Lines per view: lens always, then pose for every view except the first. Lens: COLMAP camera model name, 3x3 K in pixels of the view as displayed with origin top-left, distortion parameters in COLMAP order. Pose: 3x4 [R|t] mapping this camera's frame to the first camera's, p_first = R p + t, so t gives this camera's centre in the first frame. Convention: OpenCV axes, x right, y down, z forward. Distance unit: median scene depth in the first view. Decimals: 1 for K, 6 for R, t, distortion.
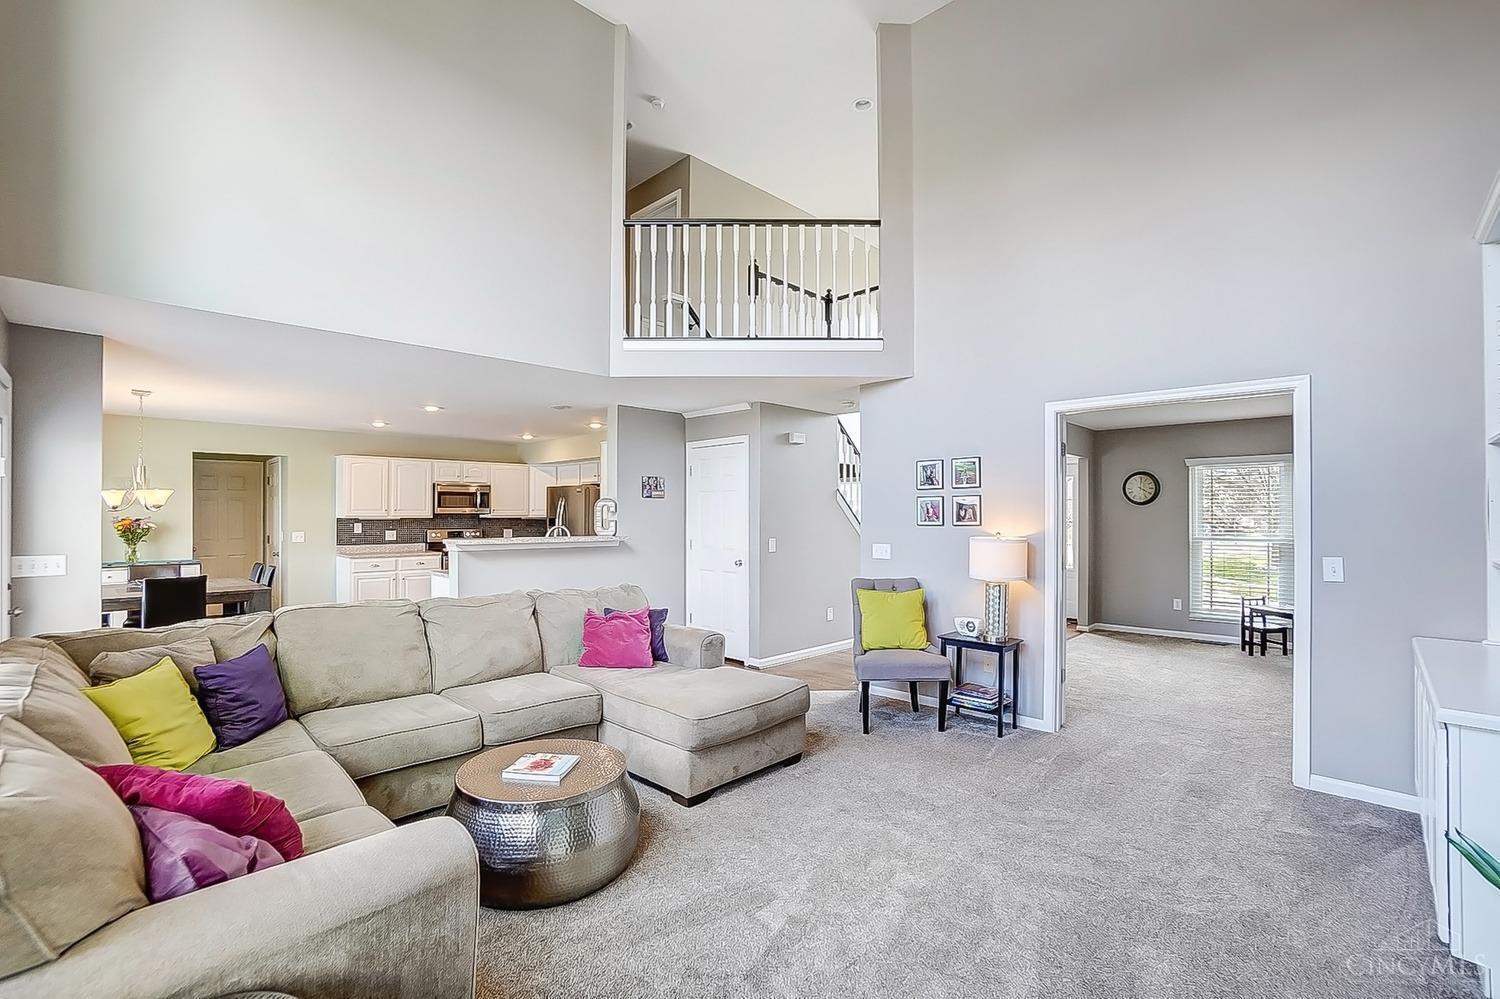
lens RADIAL K [[666.6, 0, 746.0], [0, 666.6, 508.3], [0, 0, 1]] dist [-0.067233, 0.025894]
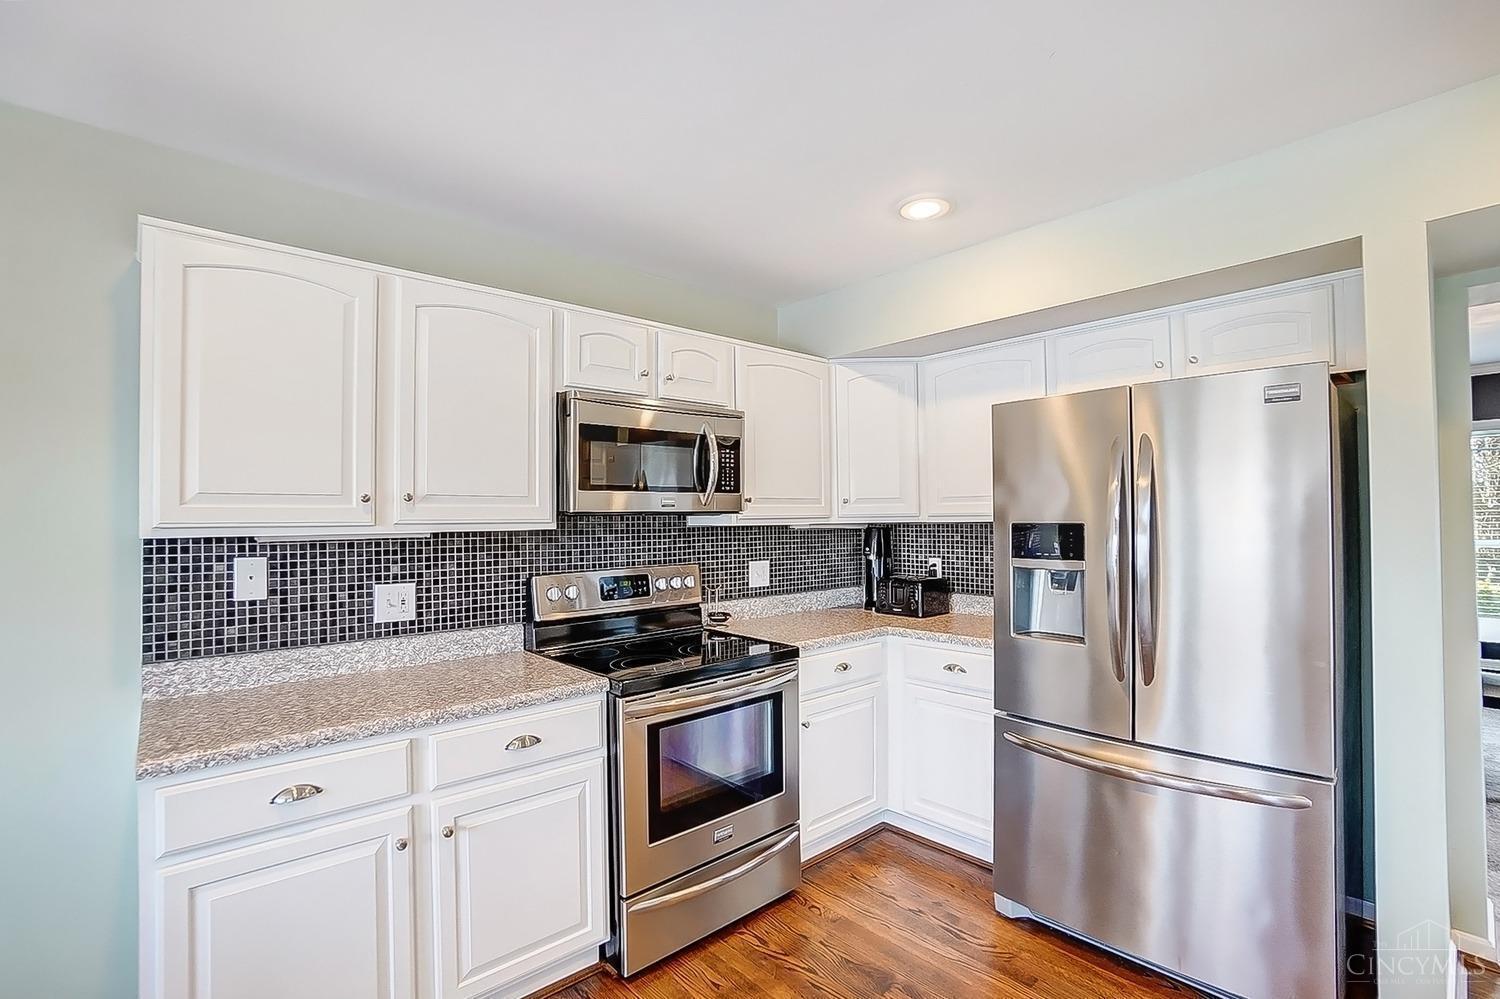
lens RADIAL K [[666.6, 0, 746.0], [0, 666.6, 508.3], [0, 0, 1]] dist [-0.067233, 0.025894]
pose [[0.998108, -0.011108, -0.060477, -0.402984], [0.010673, 0.999915, -0.007521, 0.009071], [0.060555, 0.006861, 0.998141, 0.777218]]
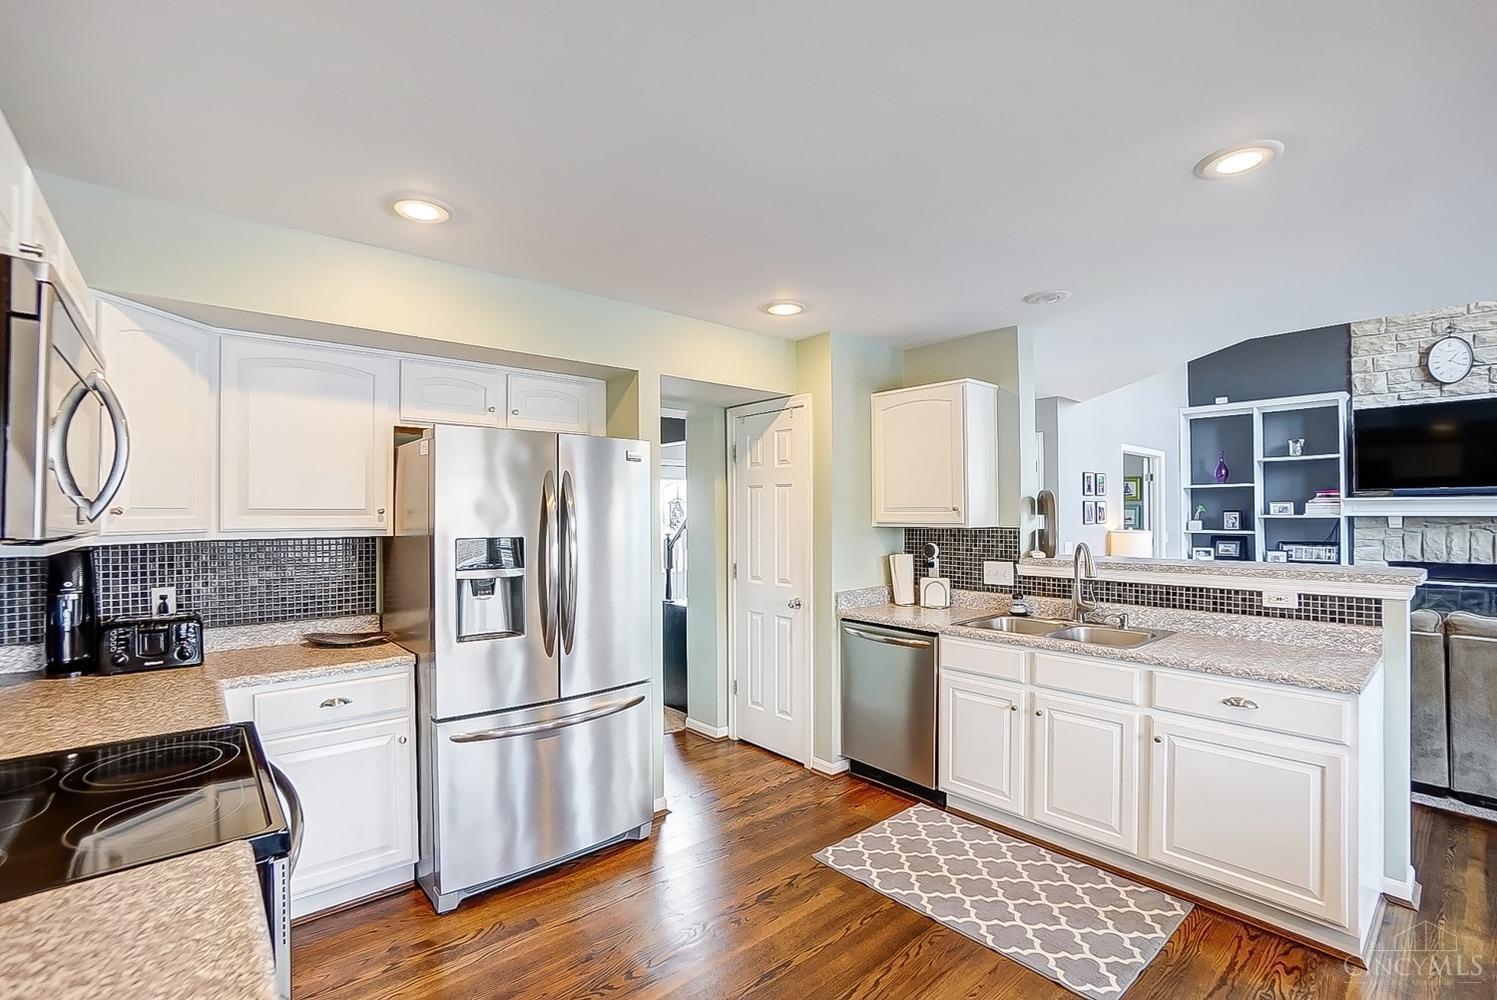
lens RADIAL K [[665.2, 0, 744.5], [0, 665.2, 508.7], [0, 0, 1]] dist [-0.067233, 0.025894]
pose [[0.095866, 0.006180, 0.995375, -0.581005], [-0.001686, 0.999980, -0.006046, 0.002858], [-0.995393, -0.001098, 0.095875, 0.896254]]
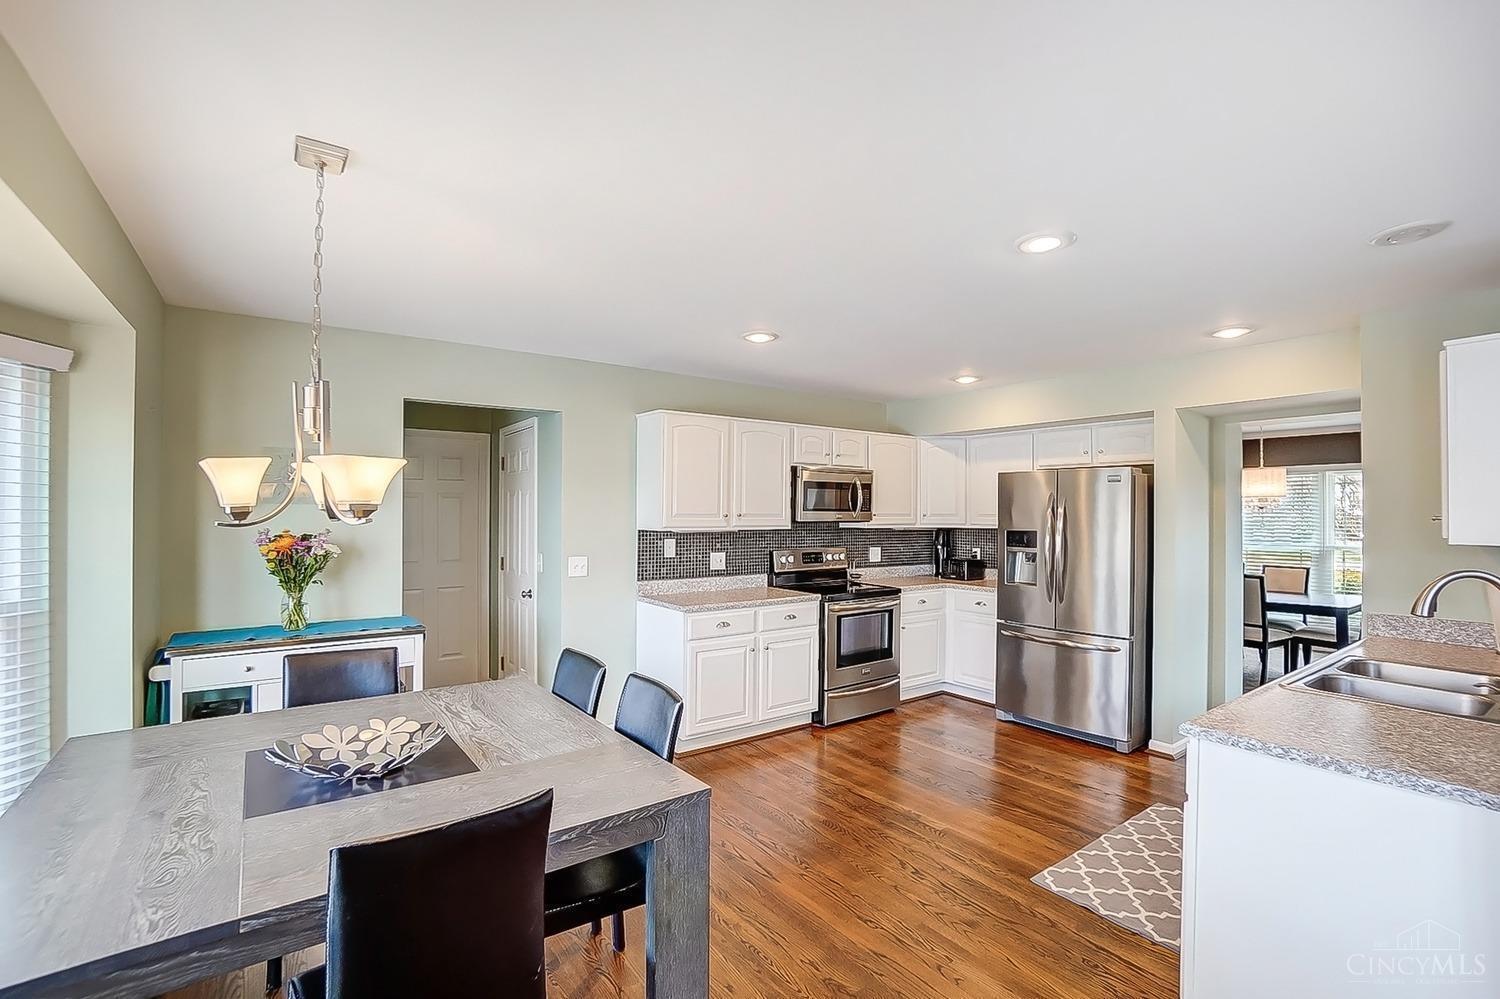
lens RADIAL K [[666.6, 0, 746.0], [0, 666.6, 508.3], [0, 0, 1]] dist [-0.067233, 0.025894]
pose [[0.986300, 0.004284, -0.164904, -0.437380], [-0.004498, 0.999989, -0.000928, -0.002522], [0.164898, 0.001657, 0.986309, 0.461038]]
